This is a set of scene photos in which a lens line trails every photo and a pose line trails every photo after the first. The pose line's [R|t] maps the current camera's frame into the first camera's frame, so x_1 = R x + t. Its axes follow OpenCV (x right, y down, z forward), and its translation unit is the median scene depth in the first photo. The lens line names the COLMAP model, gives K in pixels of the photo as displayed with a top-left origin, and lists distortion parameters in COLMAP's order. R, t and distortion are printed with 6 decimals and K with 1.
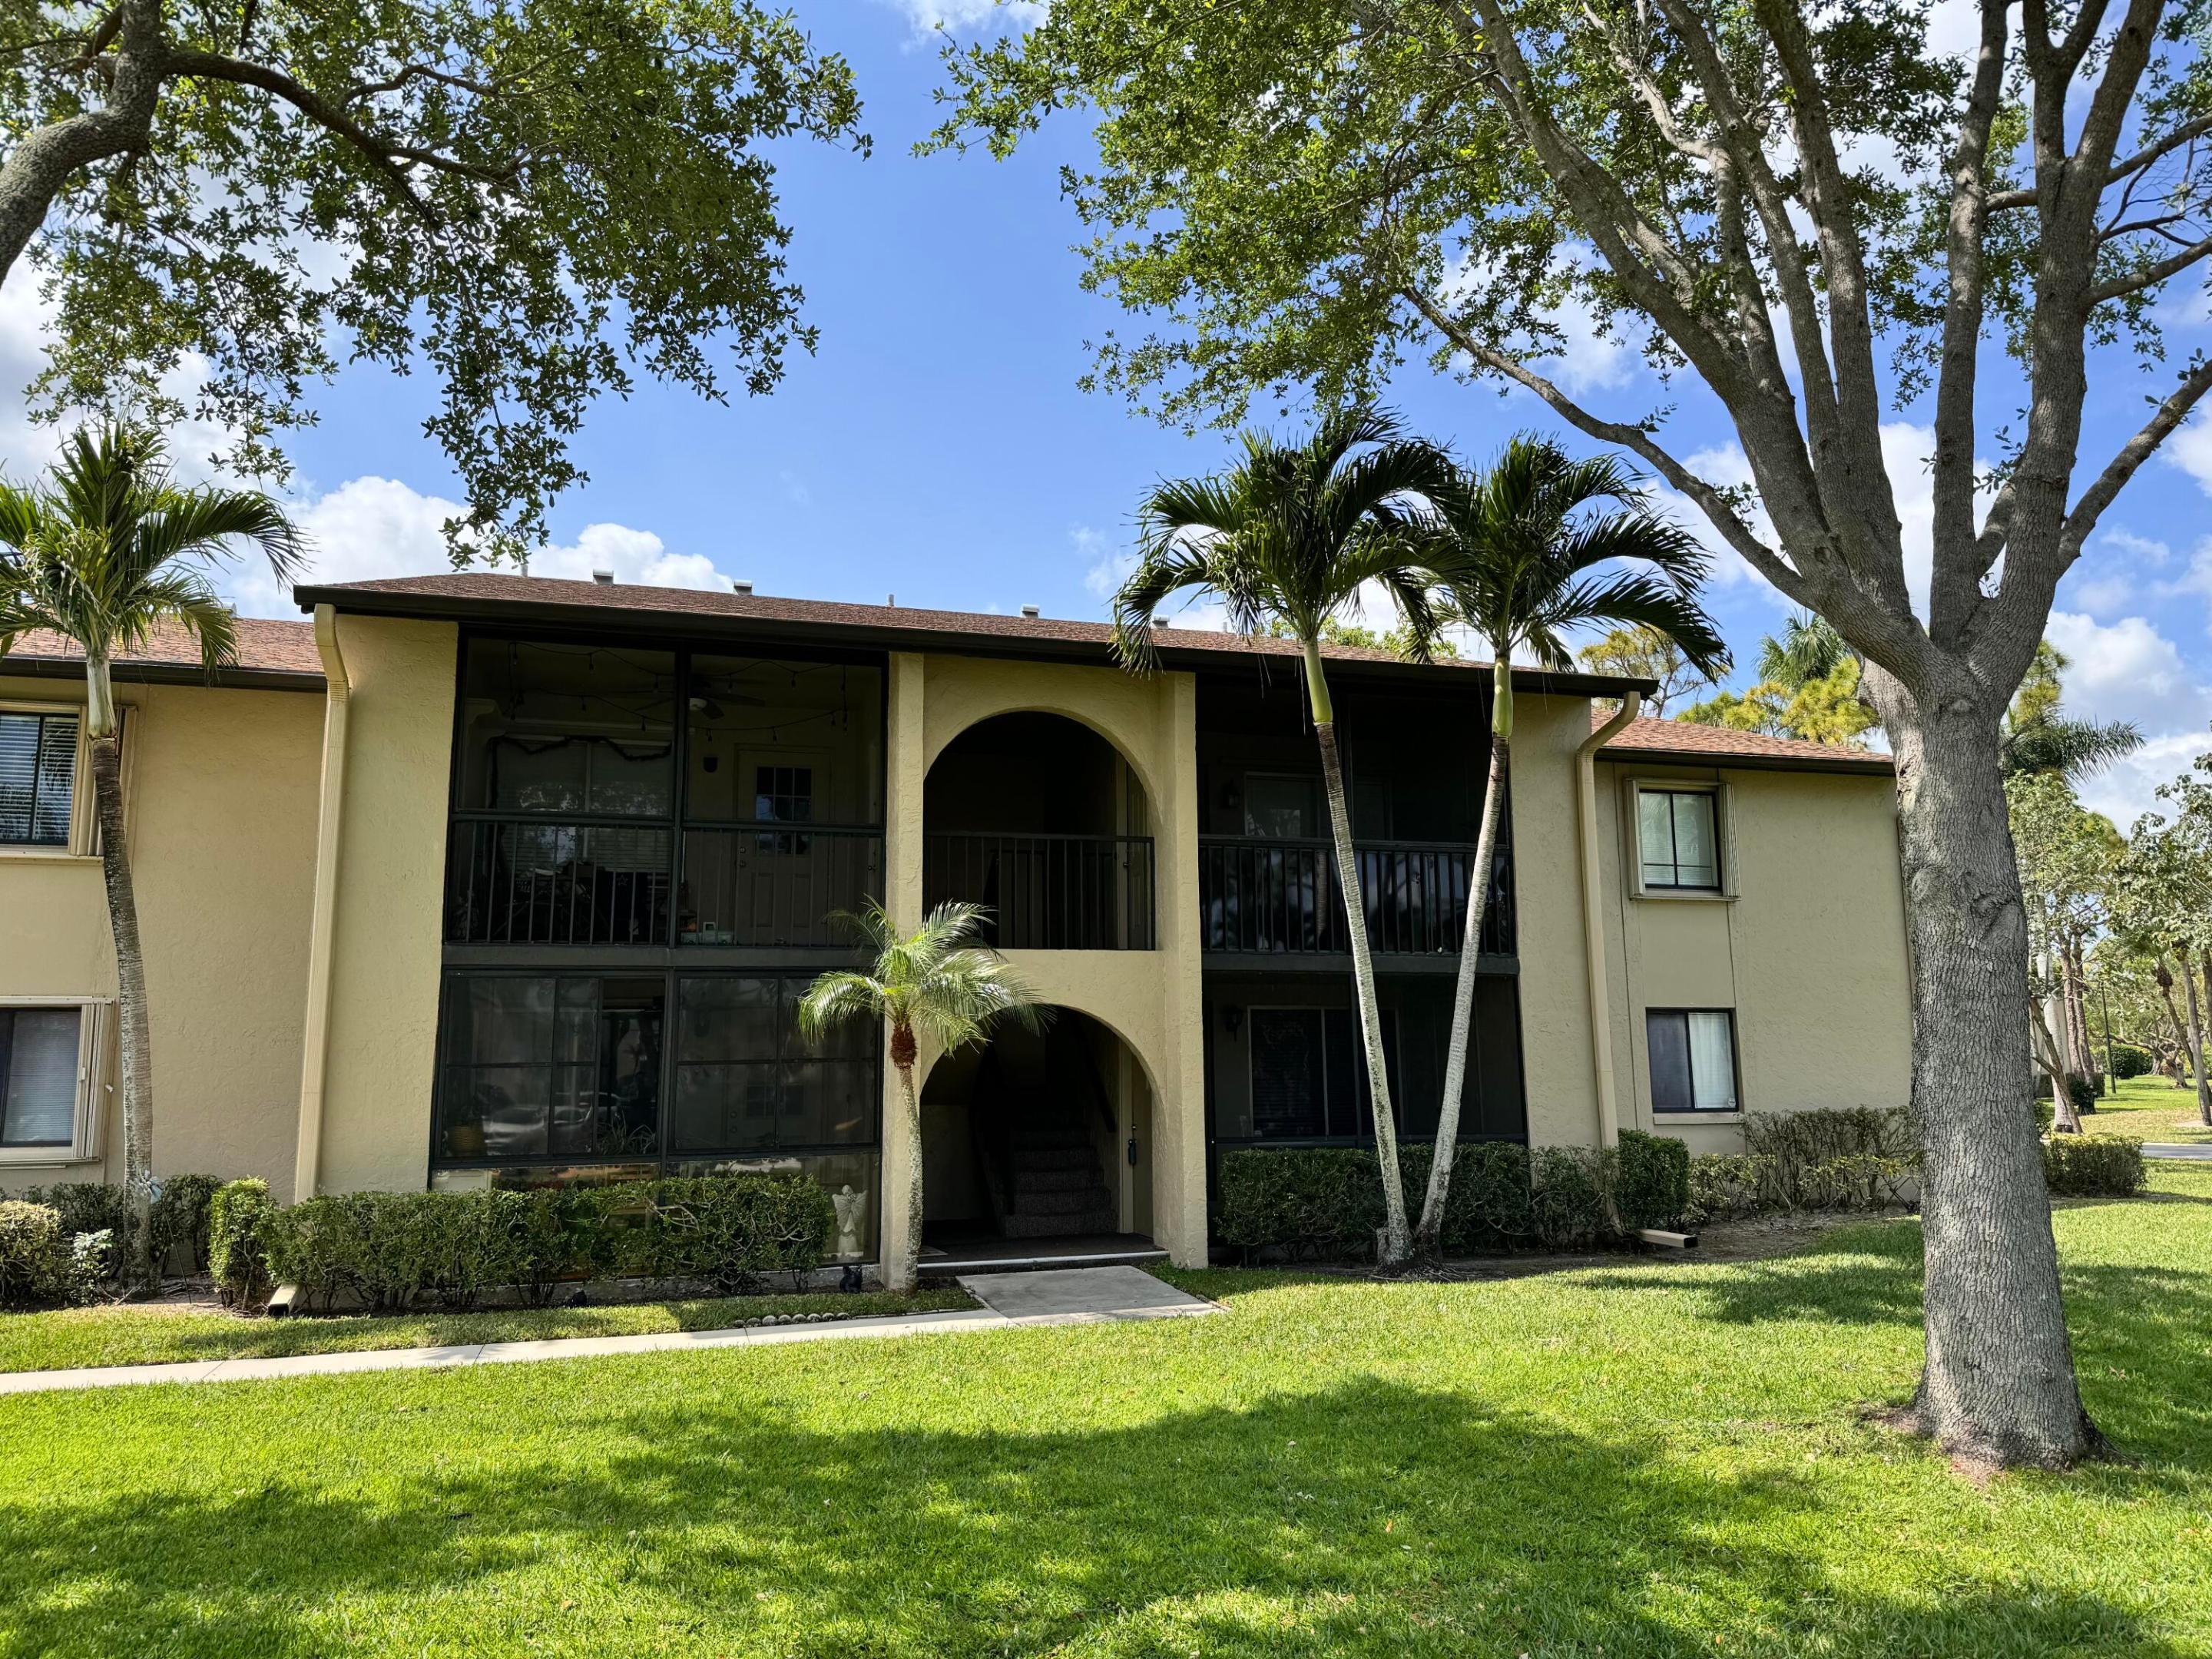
lens RADIAL K [[1521.6, 0, 1106.0], [0, 1521.6, 829.5], [0, 0, 1]] dist [-0.001716, -0.000532]
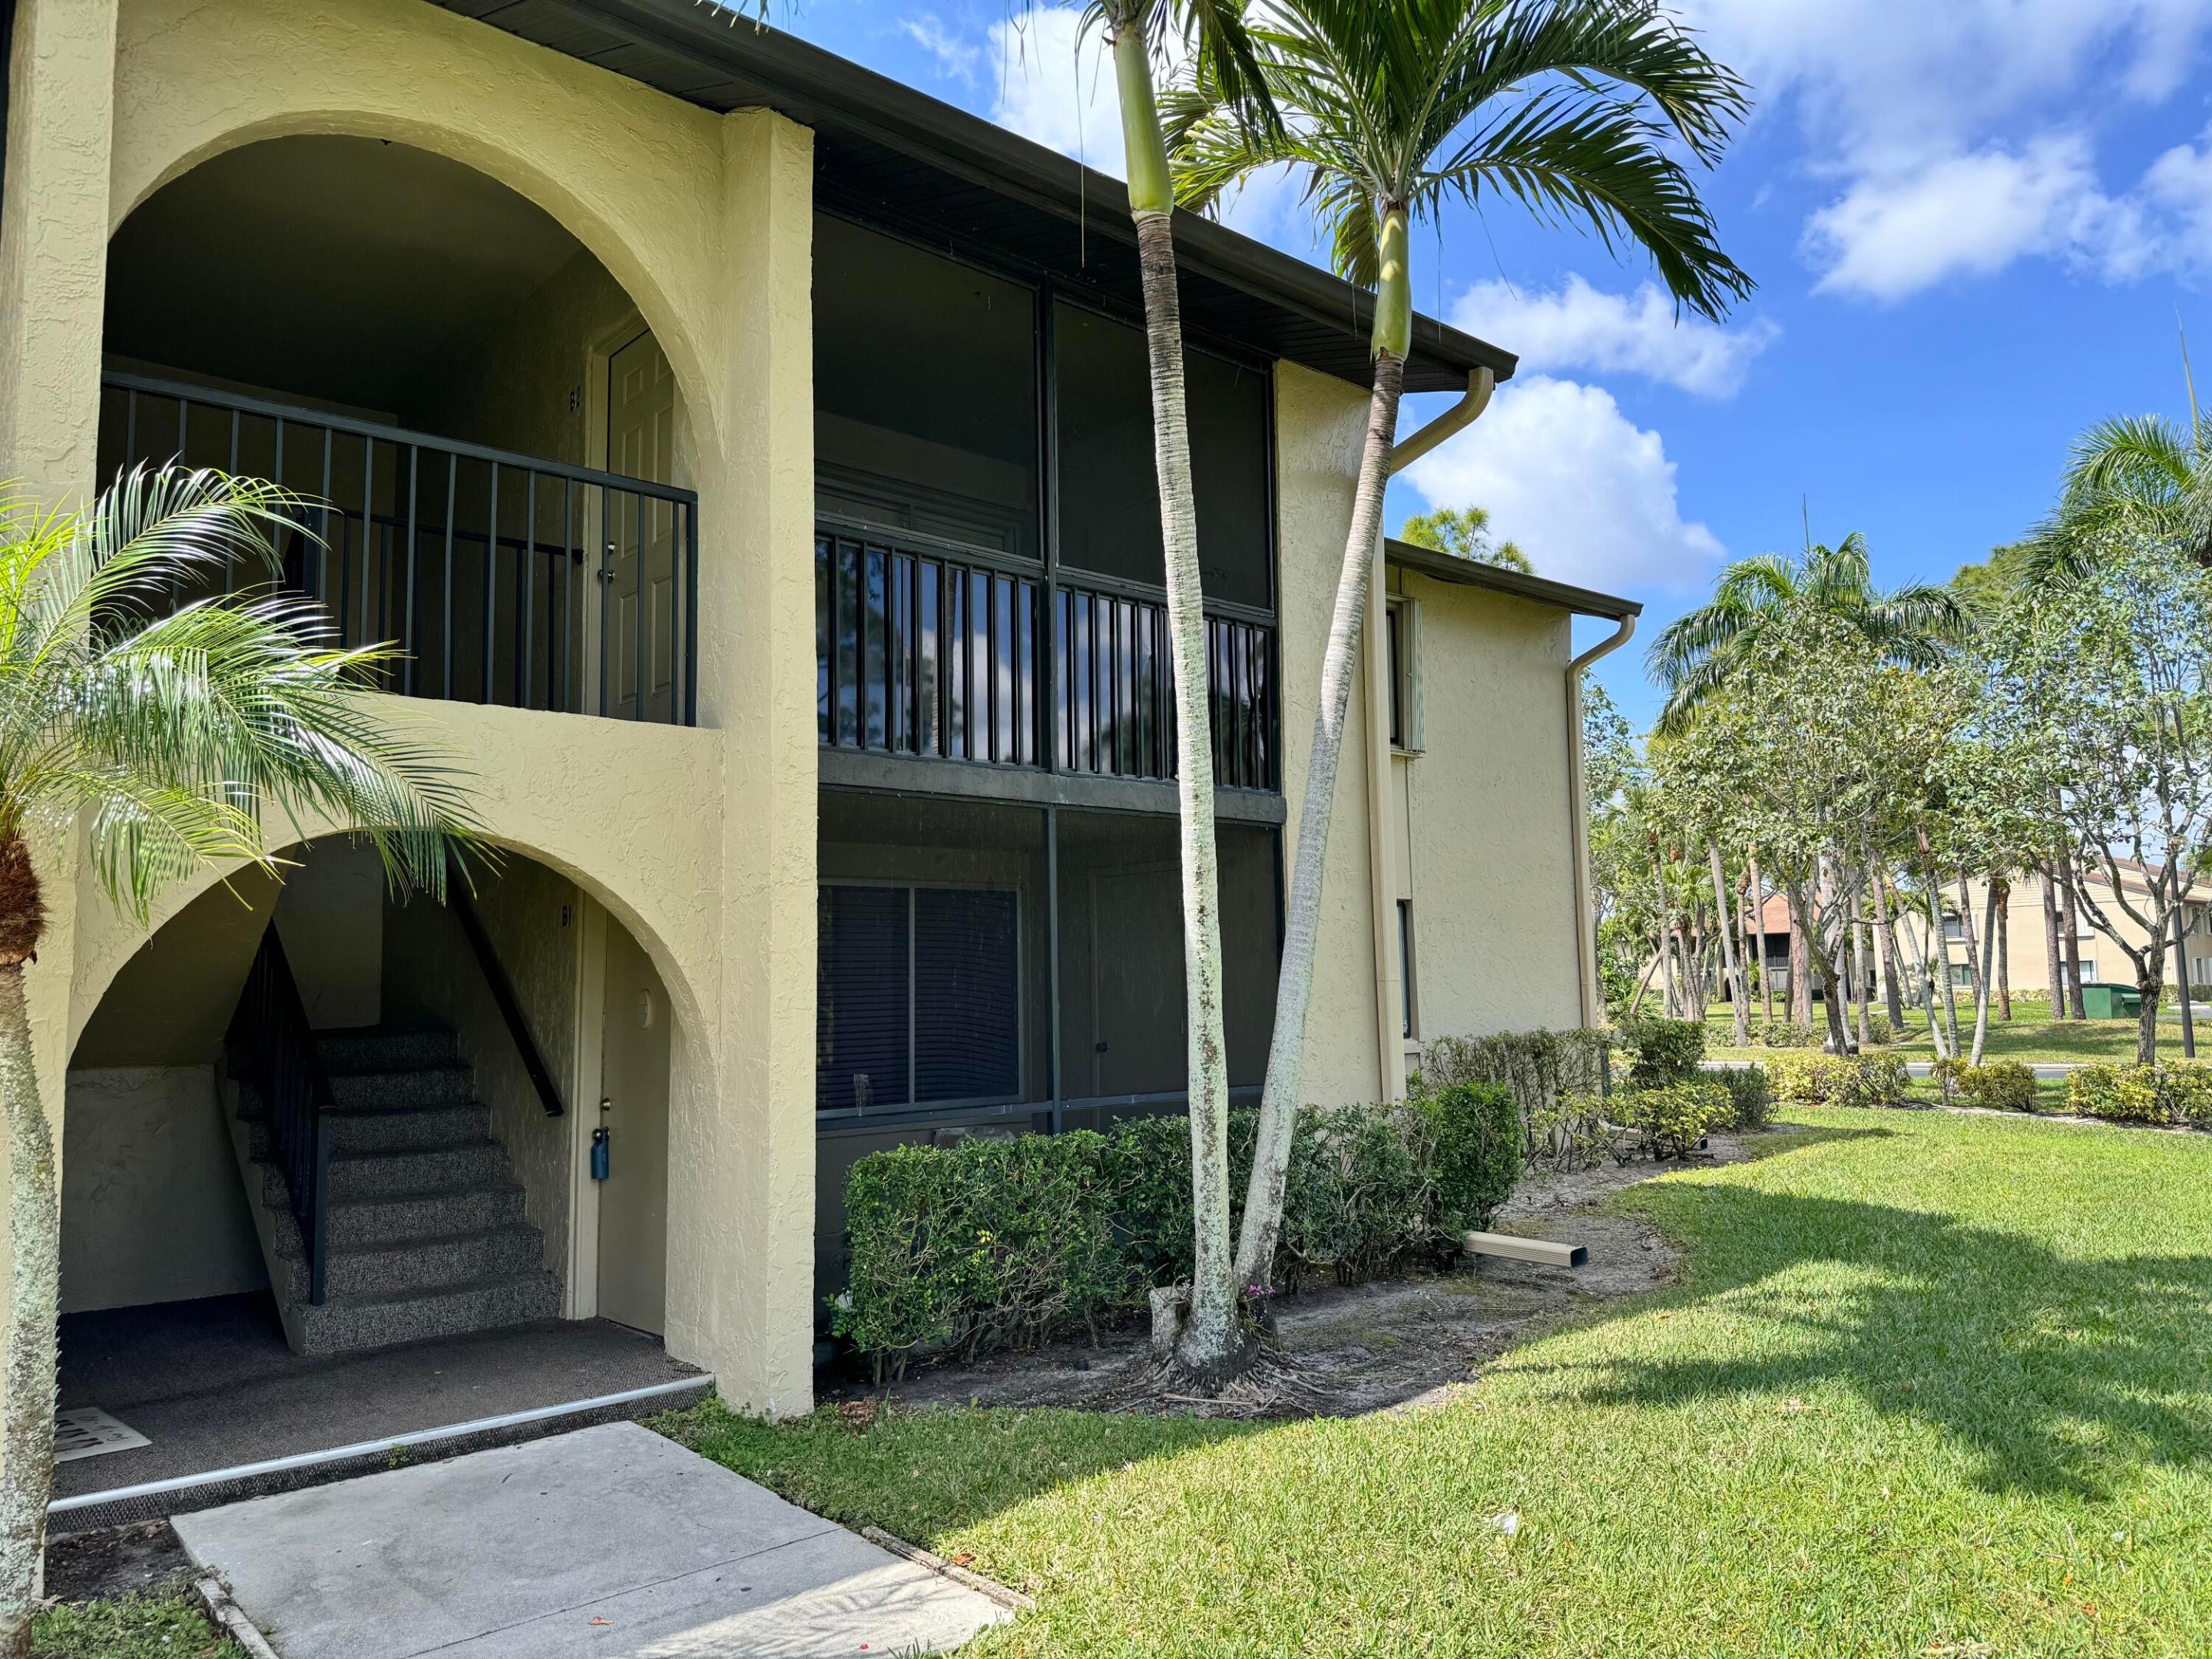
lens RADIAL K [[1521.6, 0, 1106.0], [0, 1521.6, 829.5], [0, 0, 1]] dist [-0.001716, -0.000532]
pose [[0.902506, 0.035235, 0.429233, -0.051702], [-0.053541, 0.998095, 0.030643, 0.088553], [-0.427336, -0.050637, 0.902674, 0.519023]]
